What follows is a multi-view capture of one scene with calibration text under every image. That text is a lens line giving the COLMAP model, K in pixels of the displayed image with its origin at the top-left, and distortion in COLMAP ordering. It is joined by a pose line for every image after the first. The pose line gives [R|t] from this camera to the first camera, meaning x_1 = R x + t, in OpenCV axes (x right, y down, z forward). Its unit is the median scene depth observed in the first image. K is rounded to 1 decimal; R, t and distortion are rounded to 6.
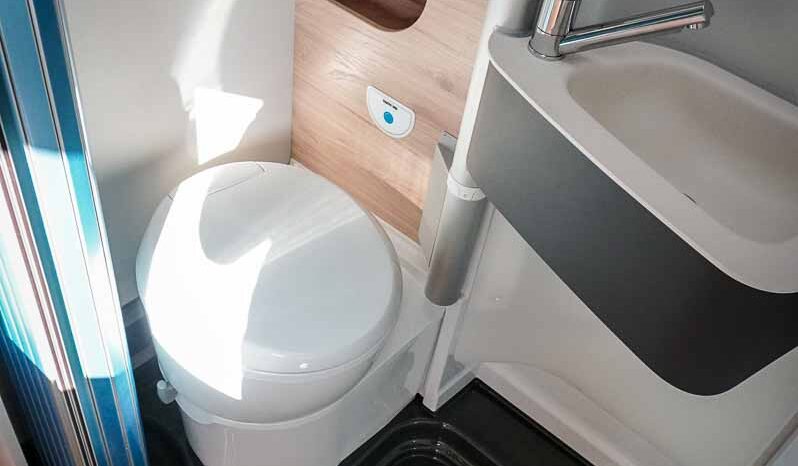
lens RADIAL K [[826.9, 0, 398.5], [0, 826.9, 248.6], [0, 0, 1]] dist [0.000757, 0.032472]
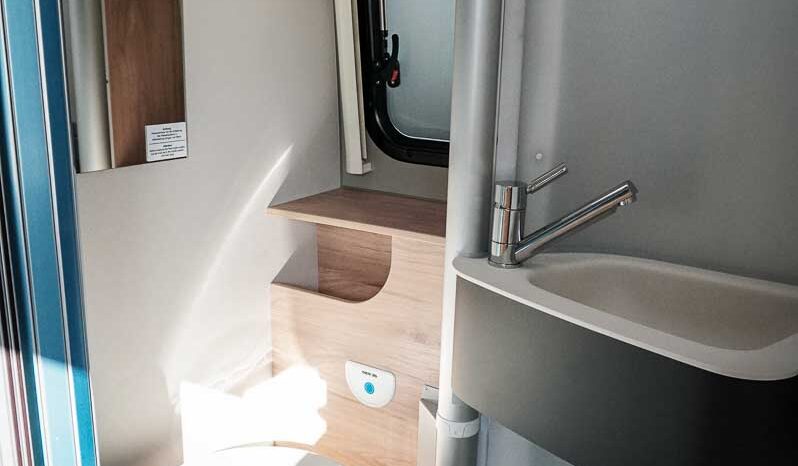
lens RADIAL K [[826.9, 0, 398.5], [0, 826.9, 248.6], [0, 0, 1]] dist [0.000757, 0.032472]
pose [[0.989652, -0.120266, 0.078257, -0.039917], [0.143071, 0.868513, -0.474569, 0.207313], [-0.010893, 0.480855, 0.876732, 0.009204]]
